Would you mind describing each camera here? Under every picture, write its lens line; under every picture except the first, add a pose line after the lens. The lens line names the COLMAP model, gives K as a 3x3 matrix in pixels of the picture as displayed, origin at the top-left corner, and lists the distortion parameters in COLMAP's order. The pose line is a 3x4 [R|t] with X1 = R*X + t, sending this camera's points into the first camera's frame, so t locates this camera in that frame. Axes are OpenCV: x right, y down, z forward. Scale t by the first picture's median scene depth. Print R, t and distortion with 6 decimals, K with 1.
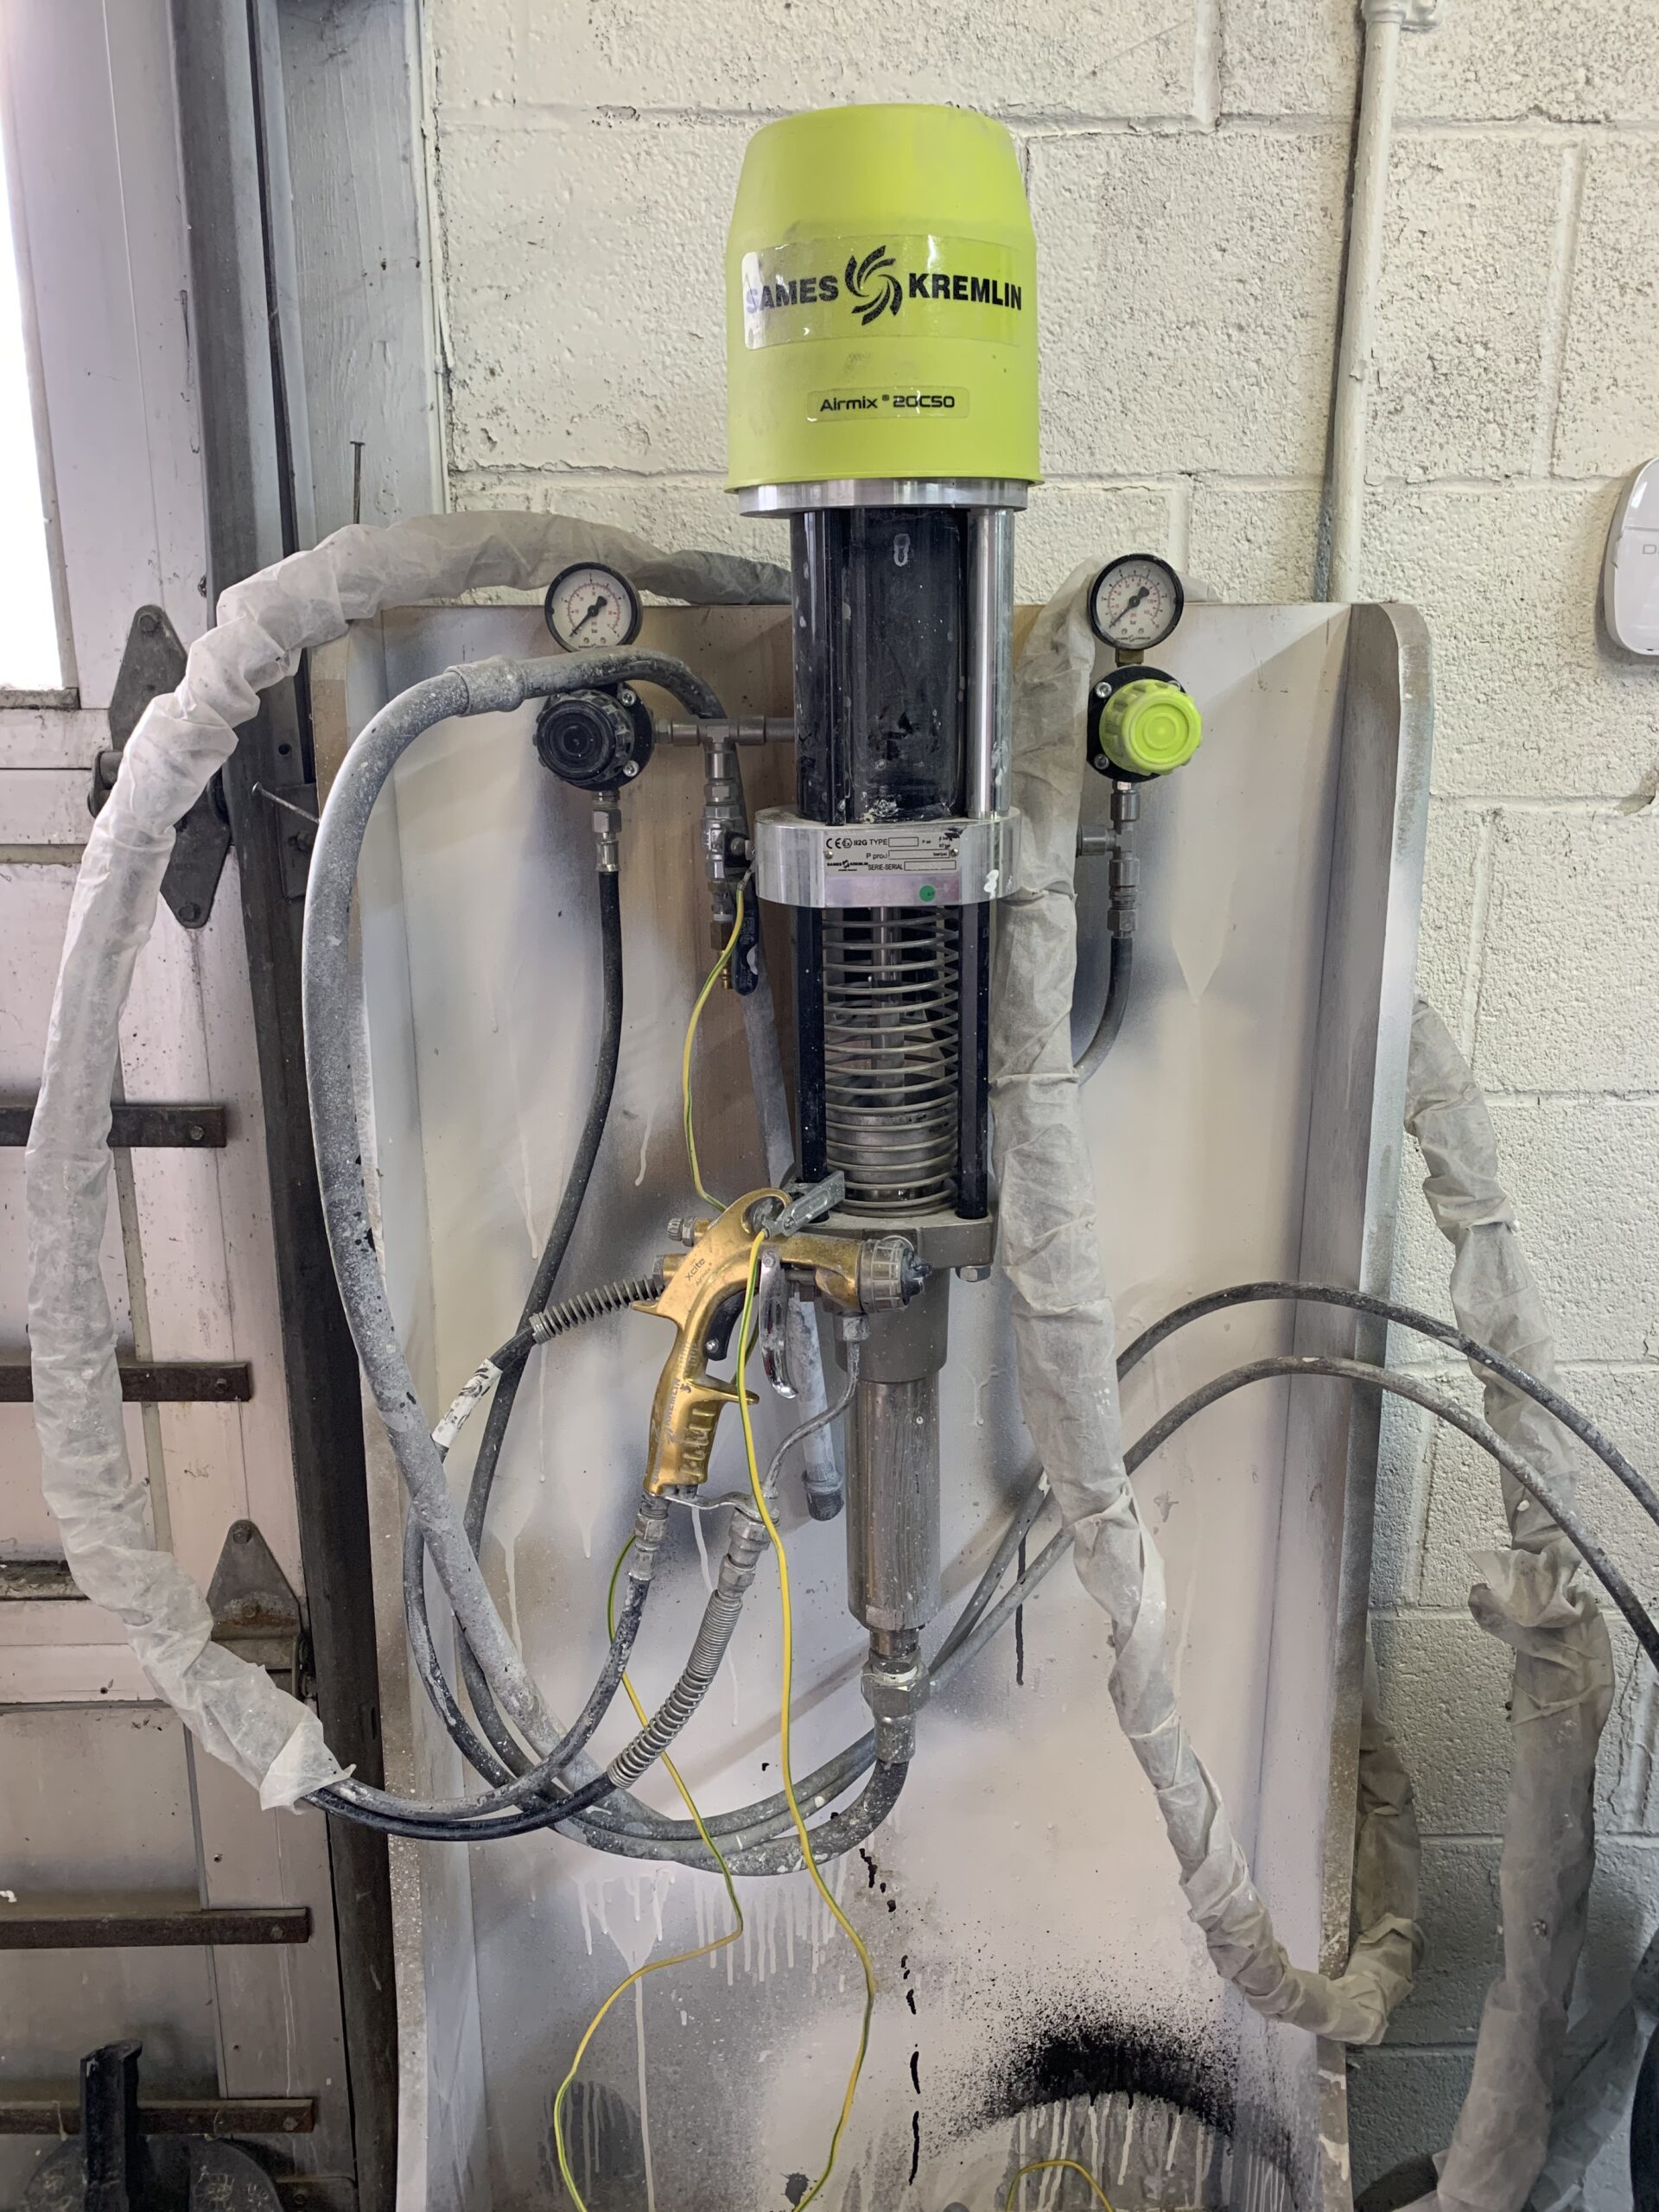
lens RADIAL K [[1713.3, 0, 829.5], [0, 1713.3, 1106.0], [0, 0, 1]] dist [0.075320, -0.057332]
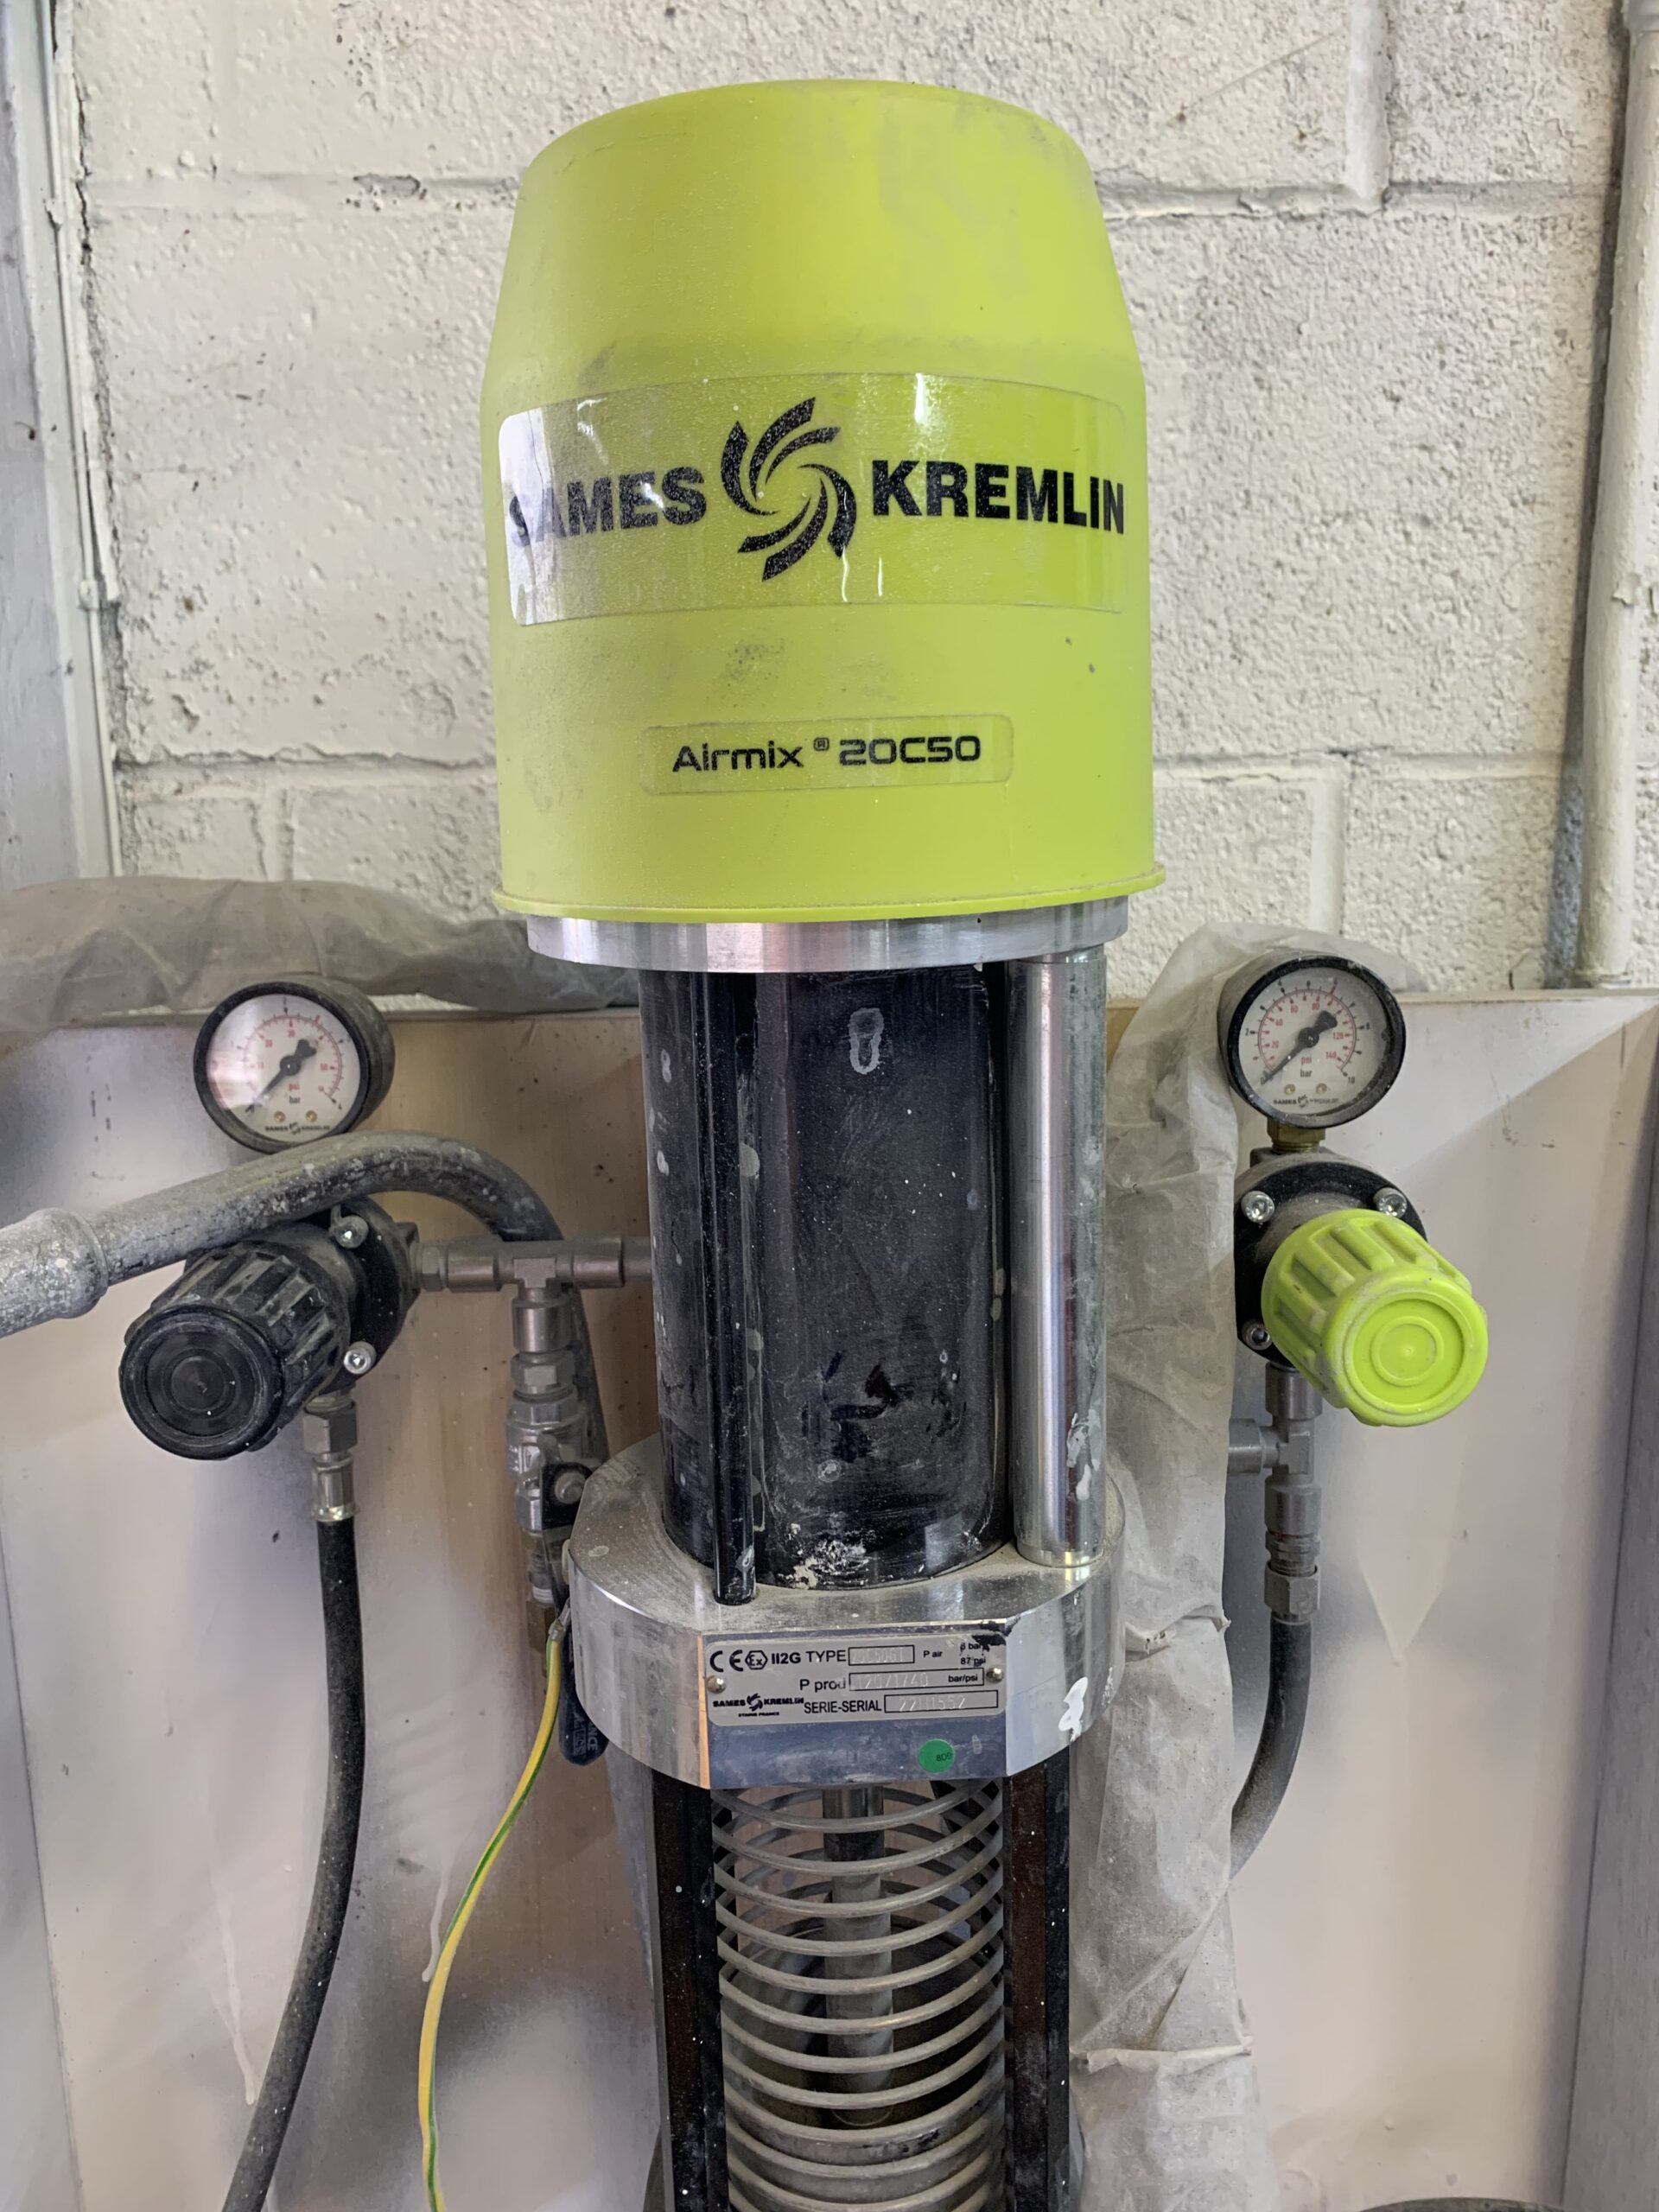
lens RADIAL K [[1656.3, 0, 829.5], [0, 1656.3, 1106.0], [0, 0, 1]] dist [0.080237, -0.080590]
pose [[0.999920, -0.011491, 0.005237, 0.023116], [0.011782, 0.998161, -0.059471, -0.218200], [-0.004544, 0.059527, 0.998216, 0.441010]]
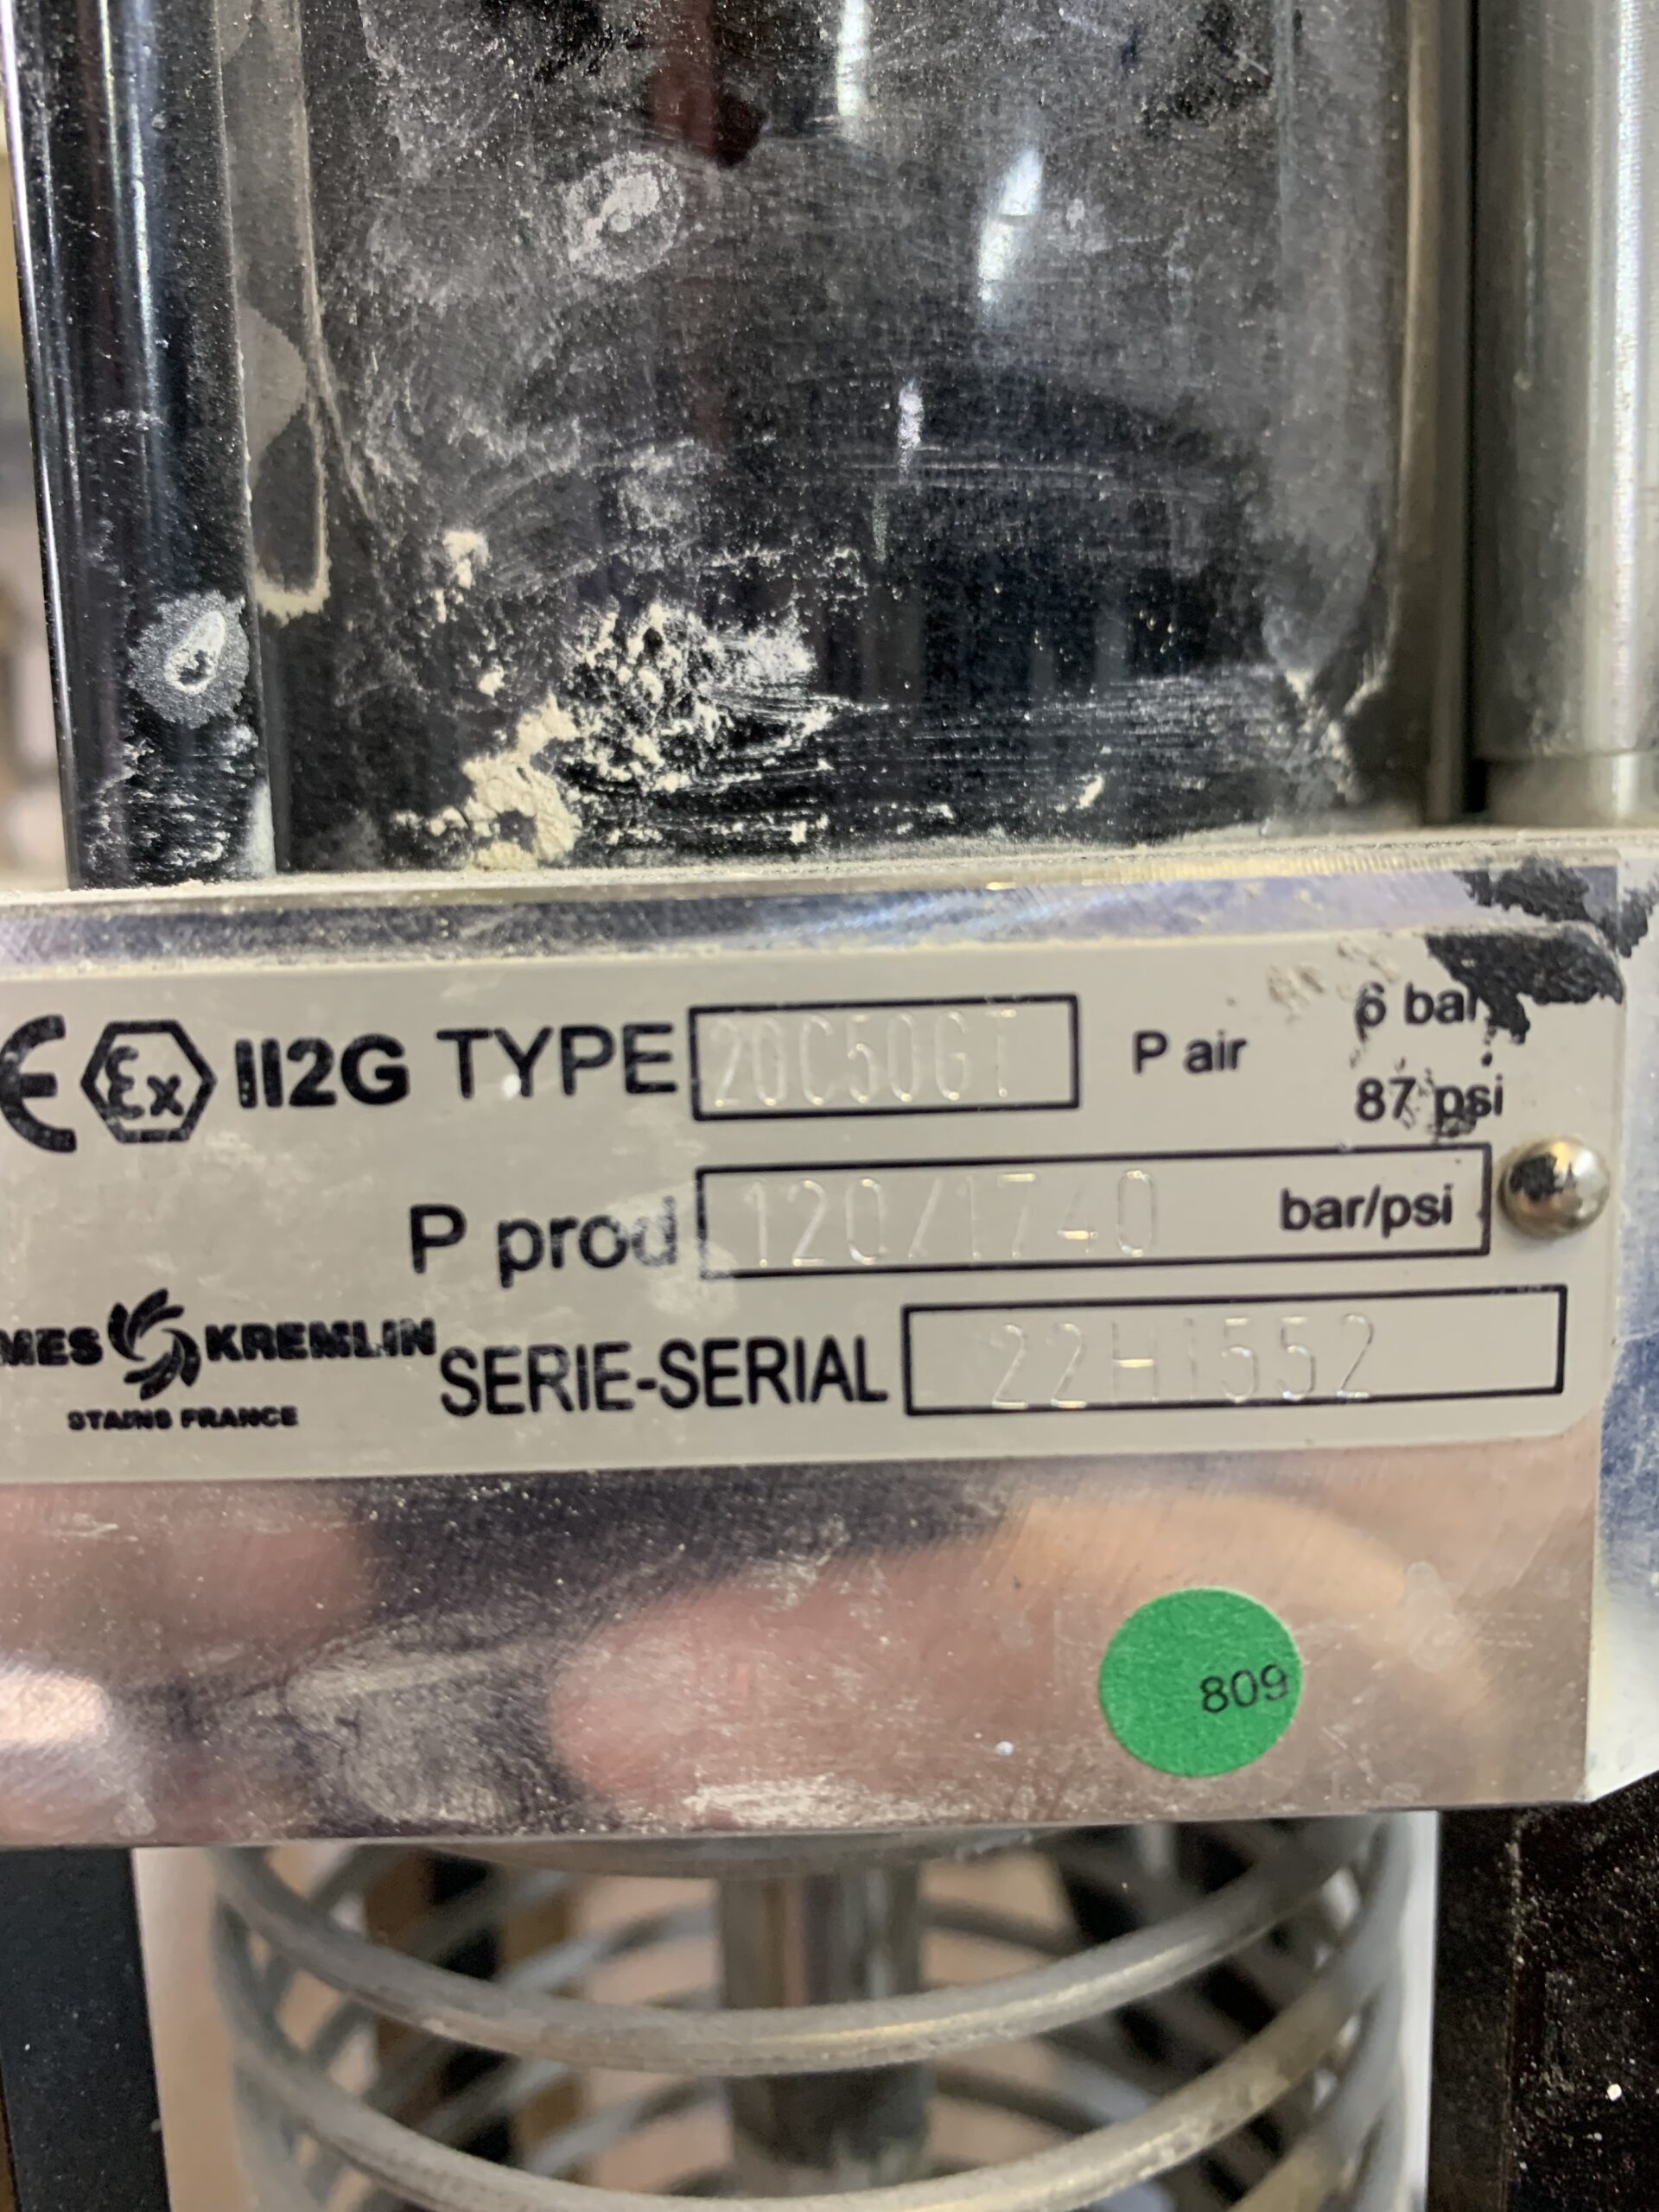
lens RADIAL K [[1713.3, 0, 829.5], [0, 1713.3, 1106.0], [0, 0, 1]] dist [0.075320, -0.057332]
pose [[0.999538, -0.012434, -0.027734, 0.034344], [0.009083, 0.992991, -0.117837, -0.114131], [0.029004, 0.117531, 0.992646, 0.739443]]
